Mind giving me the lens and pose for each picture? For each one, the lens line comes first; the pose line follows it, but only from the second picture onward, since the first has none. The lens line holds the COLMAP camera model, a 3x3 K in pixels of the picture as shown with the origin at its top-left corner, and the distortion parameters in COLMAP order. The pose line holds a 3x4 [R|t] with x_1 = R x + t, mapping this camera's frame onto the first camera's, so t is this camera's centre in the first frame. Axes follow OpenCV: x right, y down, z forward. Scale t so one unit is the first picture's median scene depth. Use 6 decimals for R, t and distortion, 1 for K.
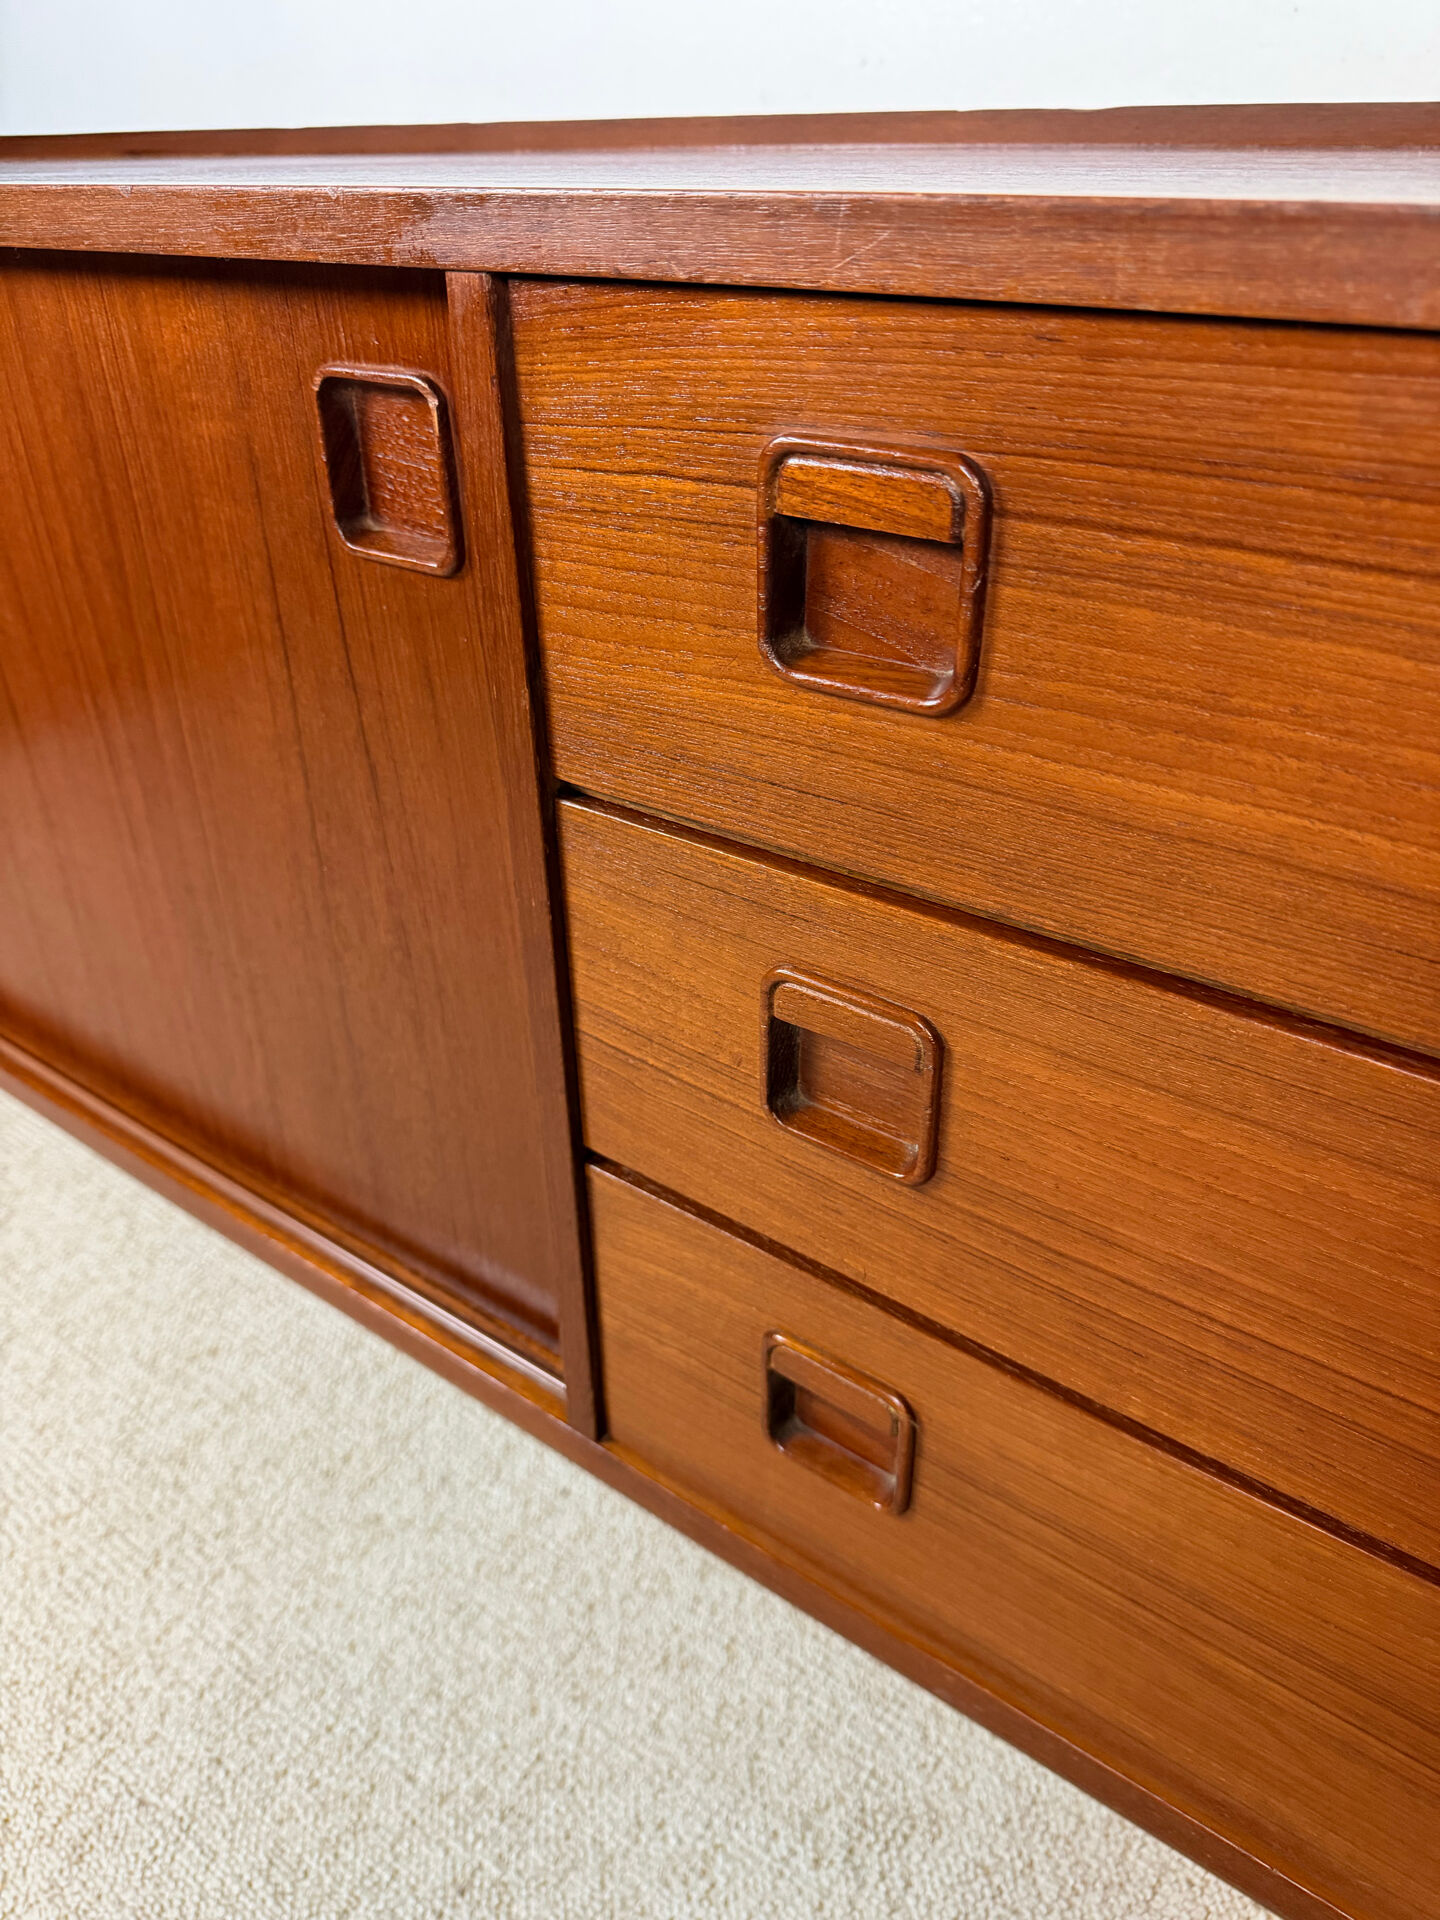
lens RADIAL K [[1385.5, 0, 721.7], [0, 1385.5, 935.8], [0, 0, 1]] dist [0.039427, -0.049255]
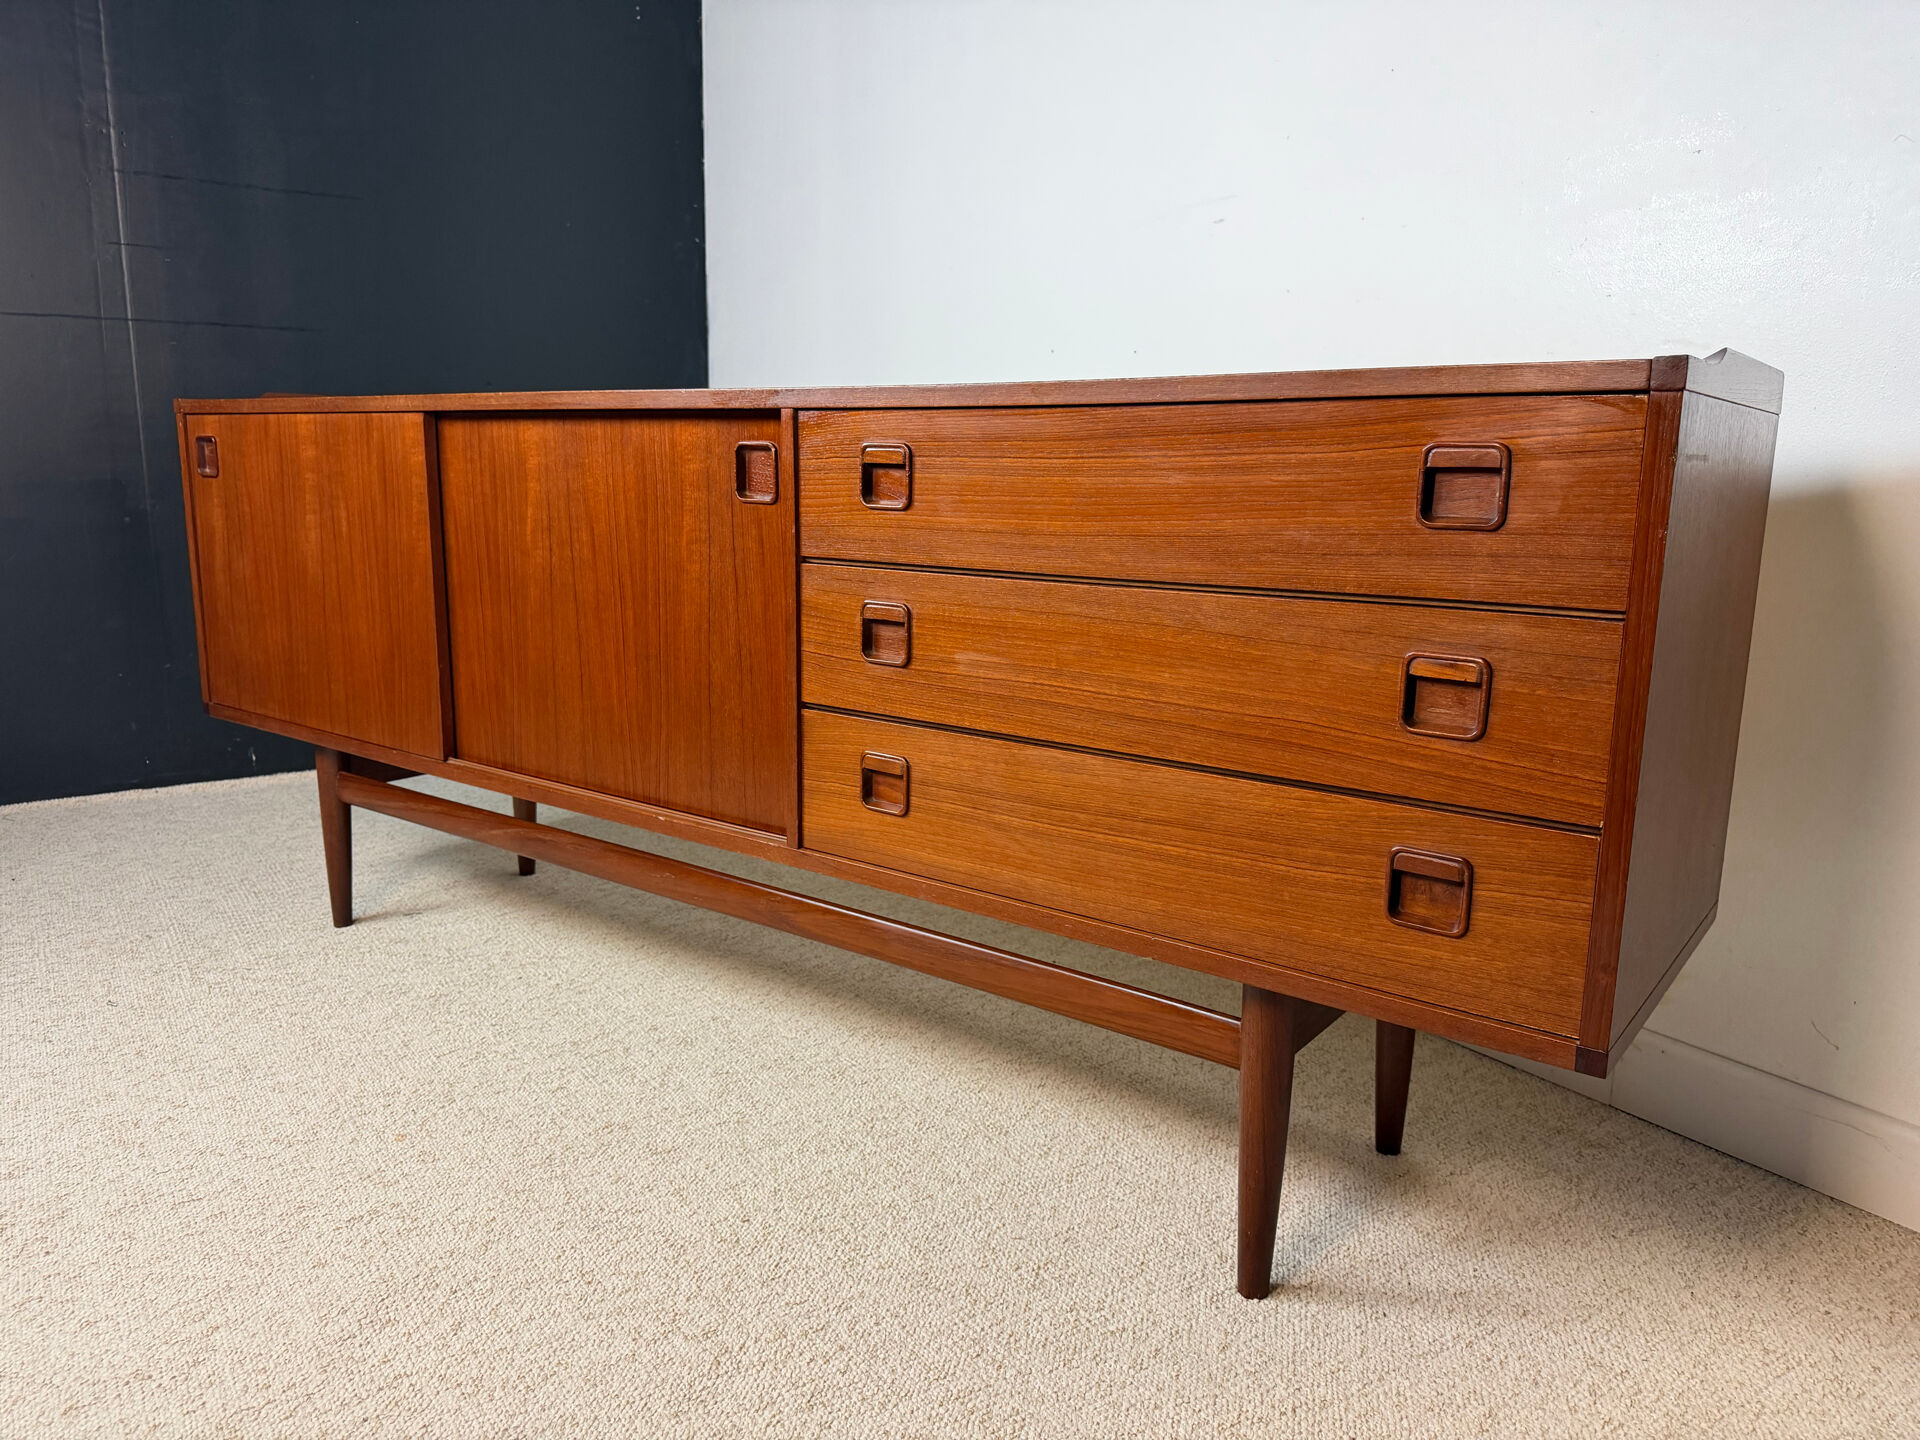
lens RADIAL K [[1385.5, 0, 949.3], [0, 1385.5, 720.5], [0, 0, 1]] dist [0.039427, -0.049255]
pose [[0.999416, 0.029372, -0.017442, 0.314581], [-0.033466, 0.944276, -0.327448, 1.398452], [0.006852, 0.327841, 0.944708, -2.065033]]
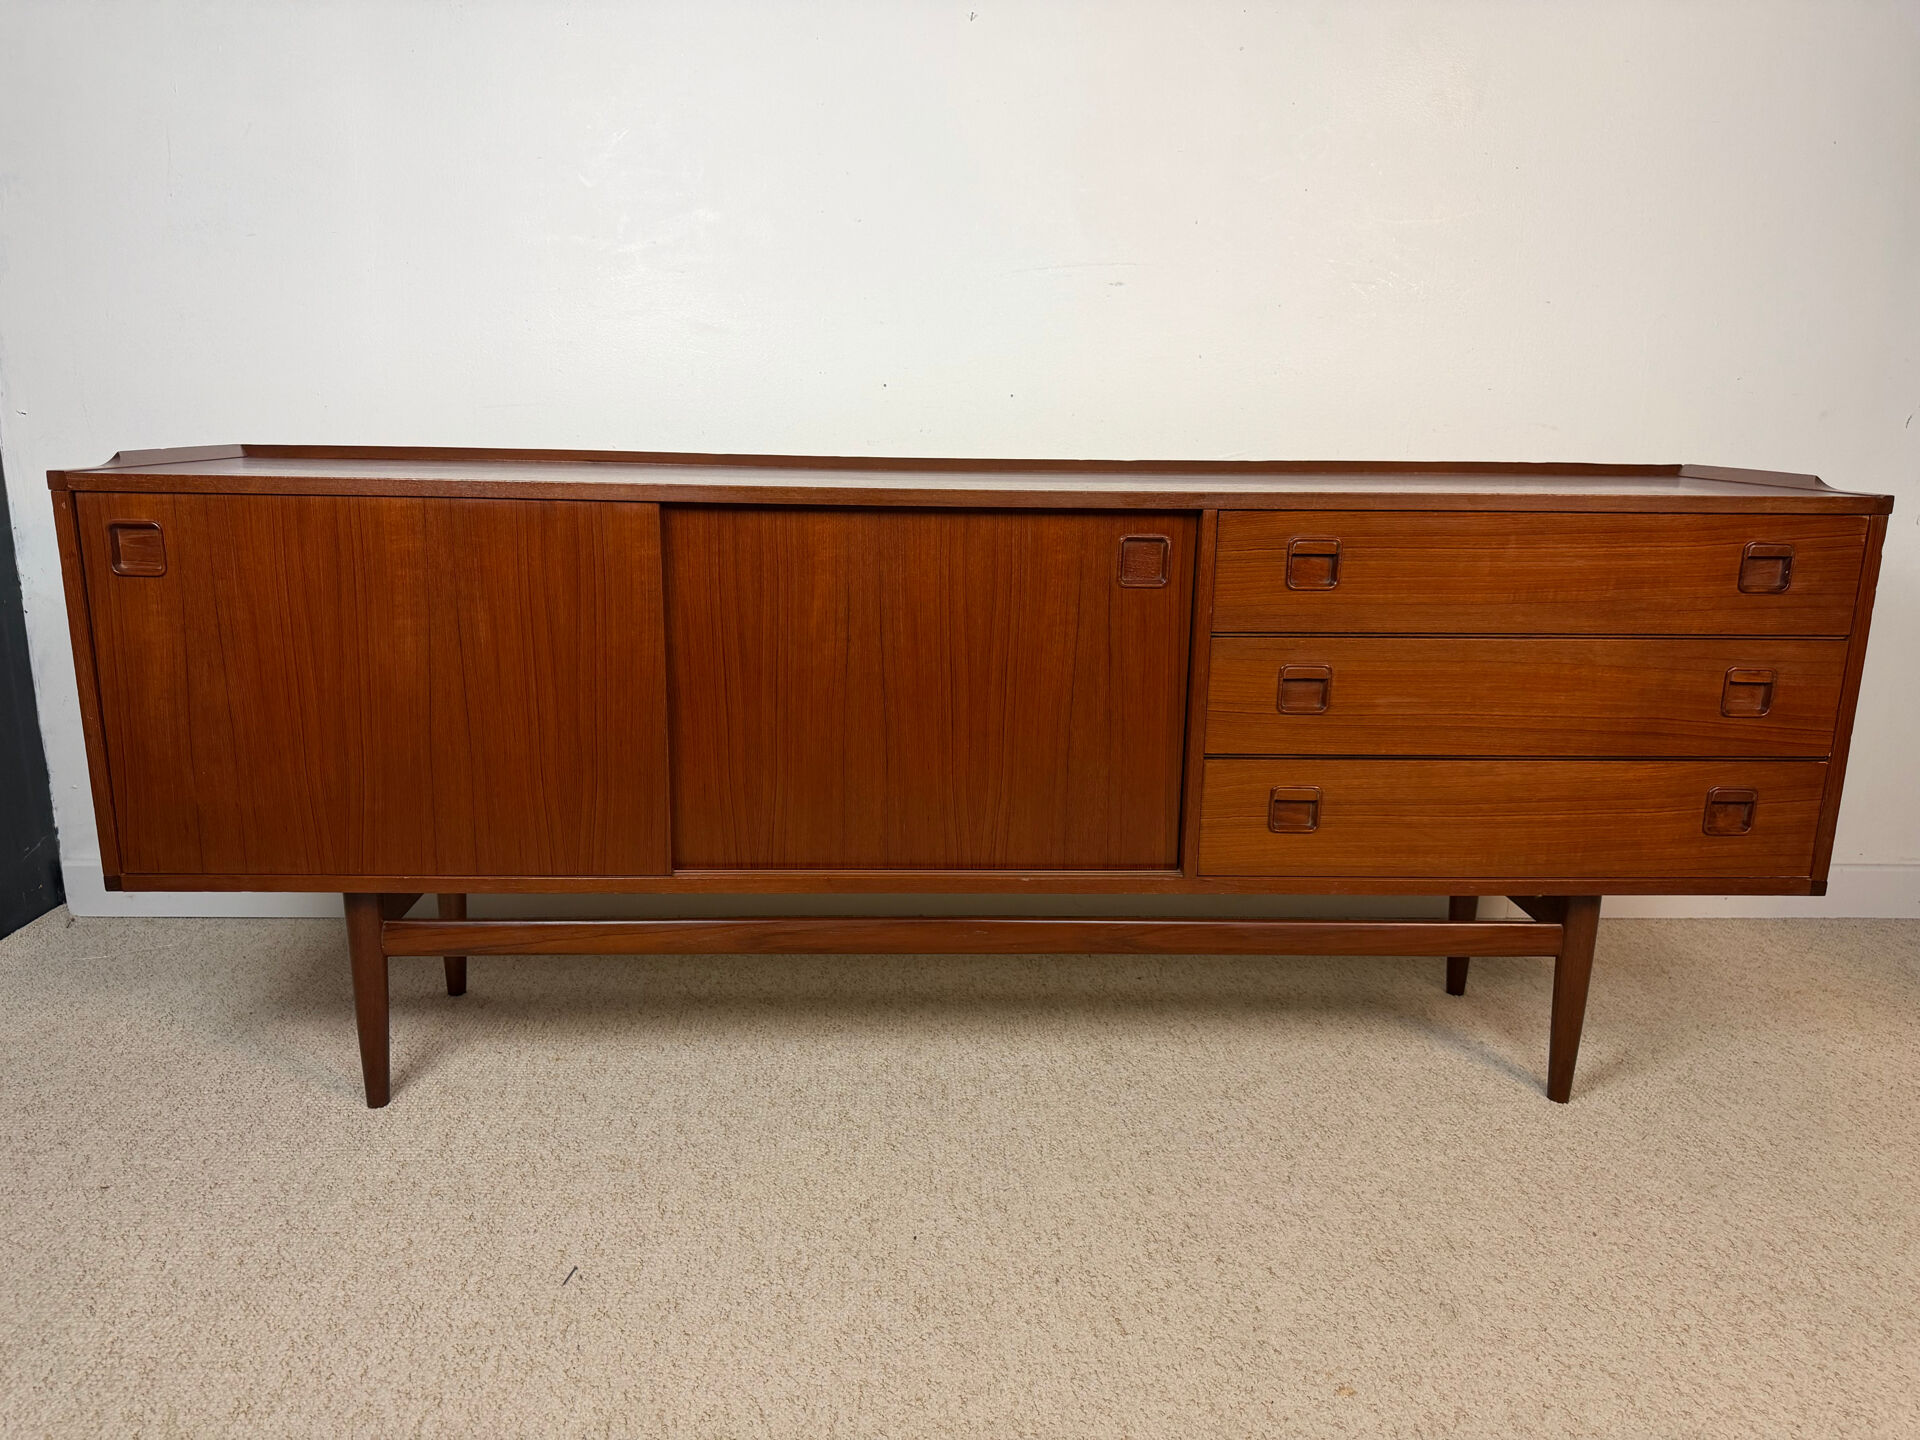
lens RADIAL K [[1385.5, 0, 957.3], [0, 1385.5, 719.9], [0, 0, 1]] dist [0.039427, -0.049255]
pose [[0.783696, -0.115470, 0.610318, -3.266124], [0.288154, 0.938027, -0.192541, 0.691808], [-0.550262, 0.326759, 0.768401, -1.557794]]
